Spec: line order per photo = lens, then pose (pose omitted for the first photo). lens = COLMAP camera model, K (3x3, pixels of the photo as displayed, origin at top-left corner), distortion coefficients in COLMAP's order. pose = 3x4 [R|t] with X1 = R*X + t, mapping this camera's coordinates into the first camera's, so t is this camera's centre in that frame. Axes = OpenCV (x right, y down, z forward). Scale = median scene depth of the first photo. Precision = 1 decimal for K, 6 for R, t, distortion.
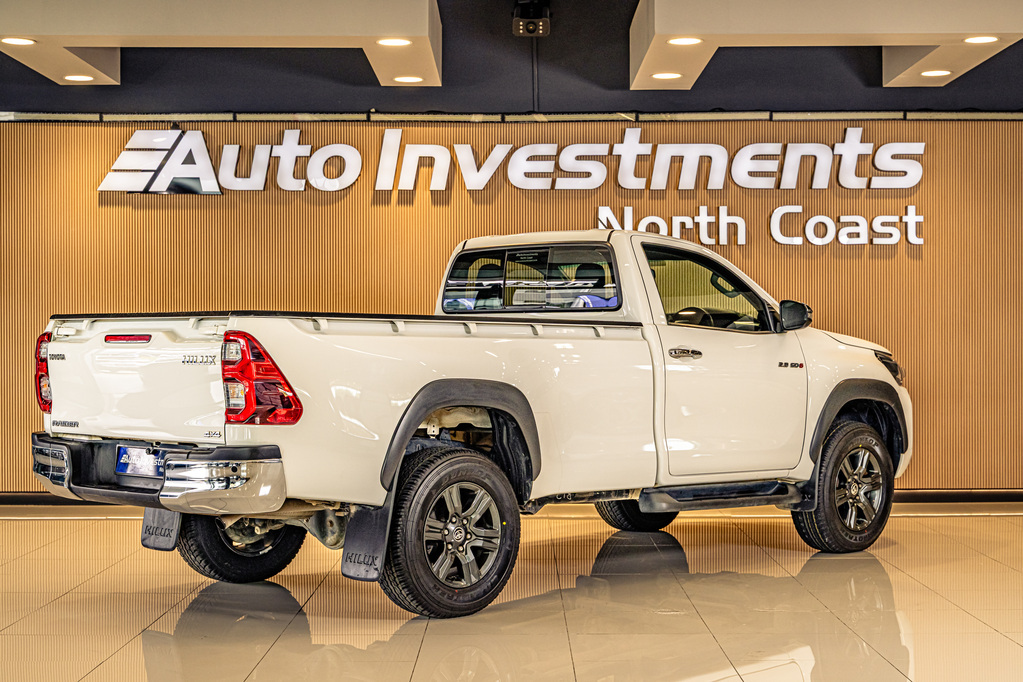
lens RADIAL K [[1763.0, 0, 511.5], [0, 1763.0, 341.0], [0, 0, 1]] dist [-0.008402, 0.030203]
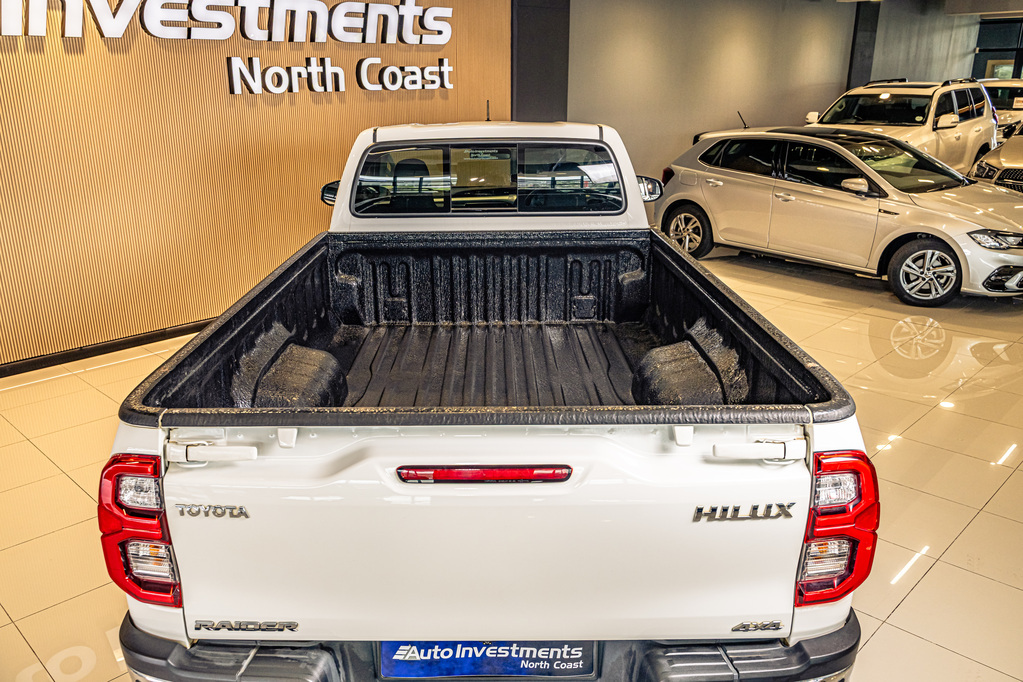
lens RADIAL K [[826.4, 0, 486.1], [0, 826.4, 342.6], [0, 0, 1]] dist [0.001368, -0.011633]
pose [[0.709142, -0.221981, 0.669210, -0.216937], [0.009231, 0.951988, 0.305998, -0.063331], [-0.705005, -0.210818, 0.677143, 0.511728]]
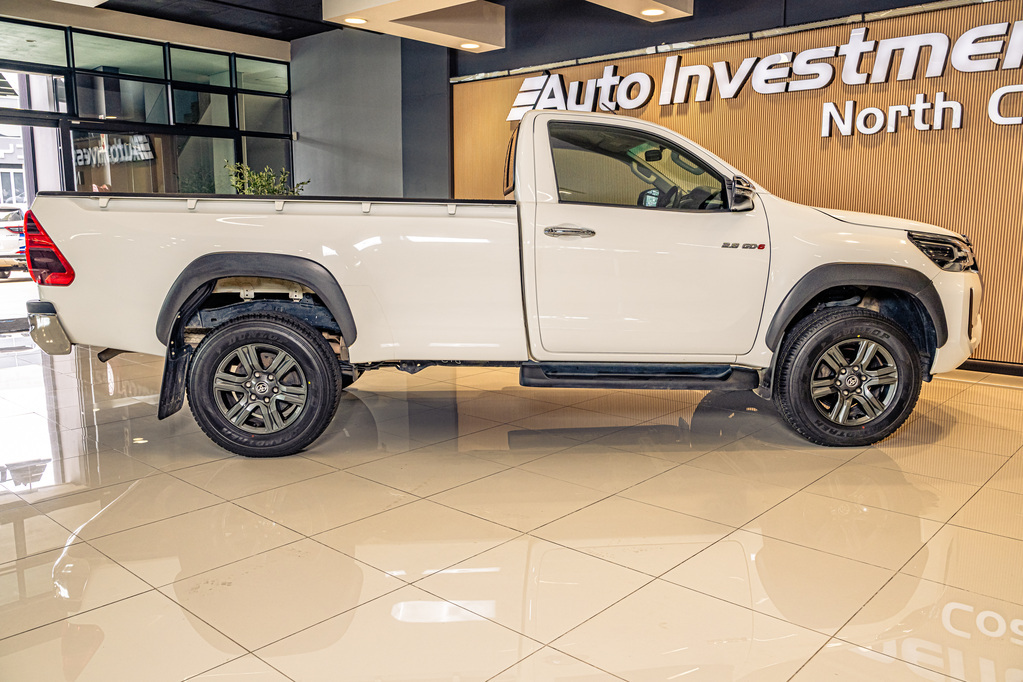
lens RADIAL K [[813.1, 0, 511.5], [0, 813.1, 341.0], [0, 0, 1]] dist [0.004183, -0.006632]
pose [[0.739077, 0.105482, -0.665311, 0.272781], [-0.004116, 0.988352, 0.152126, -0.001343], [0.673608, -0.109695, 0.730903, 0.448352]]
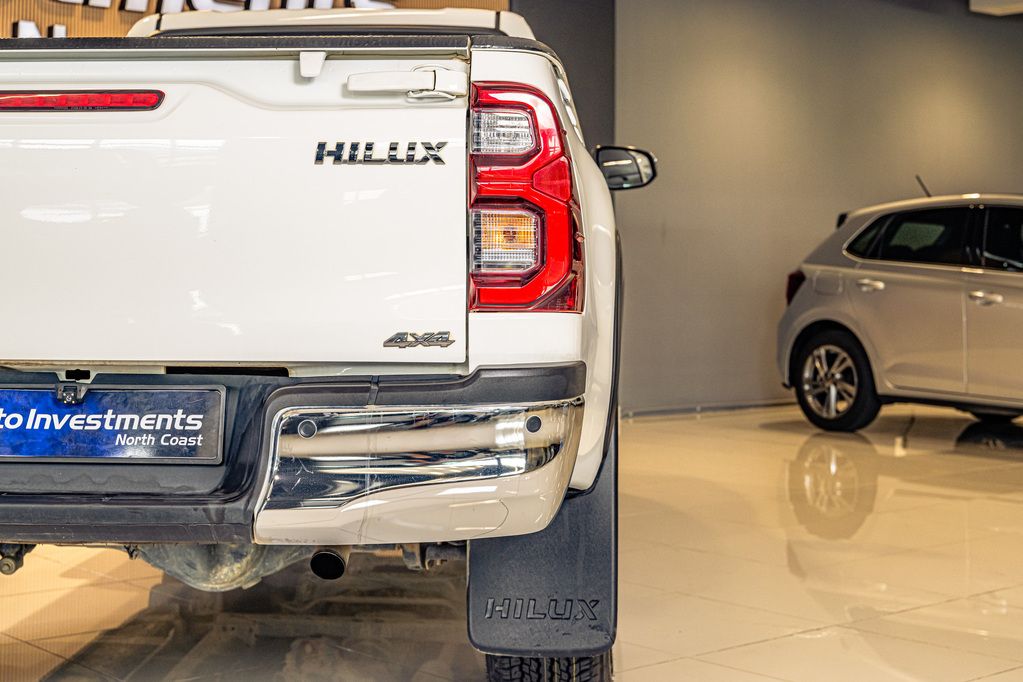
lens RADIAL K [[1683.6, 0, 510.4], [0, 1683.6, 151.8], [0, 0, 1]] dist [0.008598, -0.105611]
pose [[0.751563, 0.055242, 0.657344, -0.230664], [-0.005454, 0.996974, -0.077548, 0.022617], [-0.659638, 0.054697, 0.749590, 0.395046]]
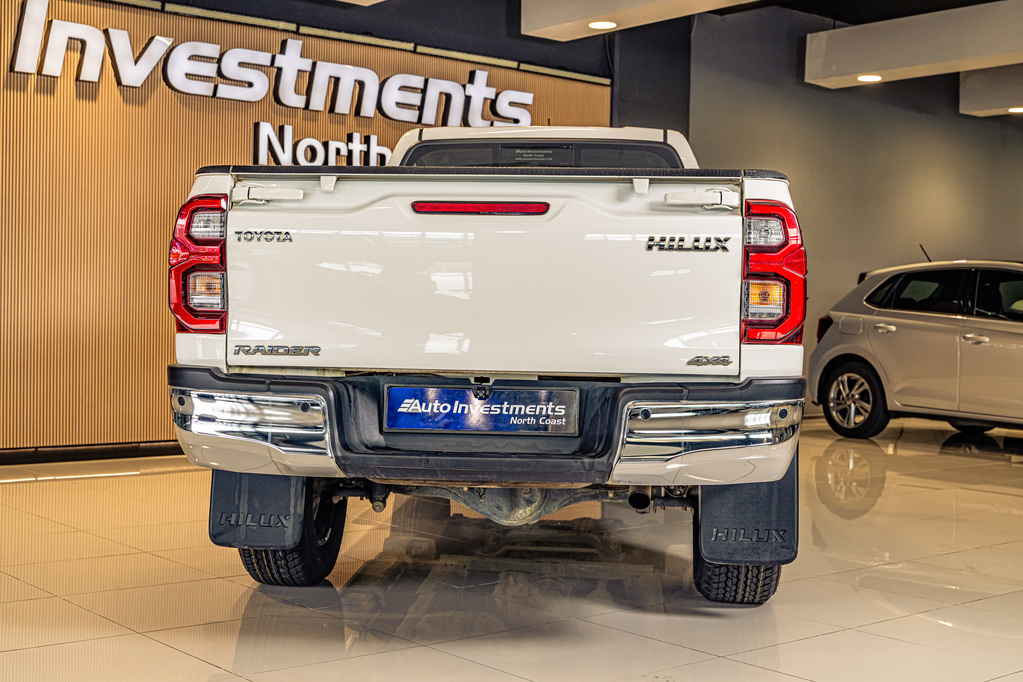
lens RADIAL K [[1397.3, 0, 511.5], [0, 1397.3, 341.0], [0, 0, 1]] dist [-0.004416, -0.011618]
pose [[0.760694, 0.004861, 0.649092, -0.314417], [-0.019001, 0.999710, 0.014780, 0.022412], [-0.648832, -0.023576, 0.760566, 0.373505]]
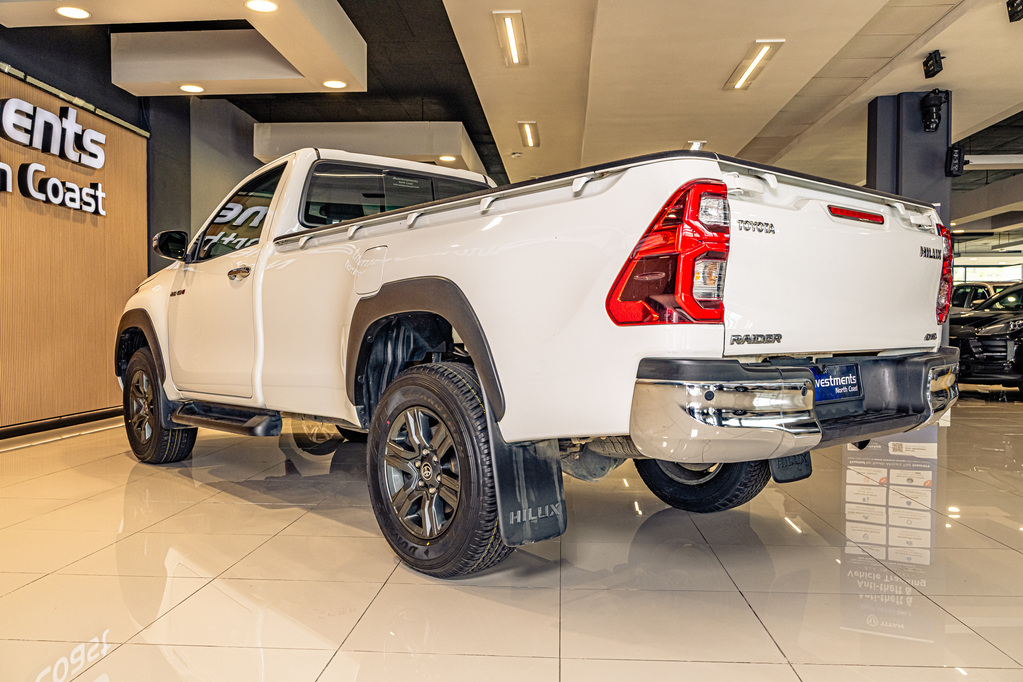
lens RADIAL K [[828.9, 0, 511.5], [0, 828.9, 341.0], [0, 0, 1]] dist [0.007784, 0.004401]
pose [[0.062840, -0.013905, 0.997927, -0.344144], [0.002655, 0.999902, 0.013765, 0.027533], [-0.998020, 0.001784, 0.062870, 0.673373]]
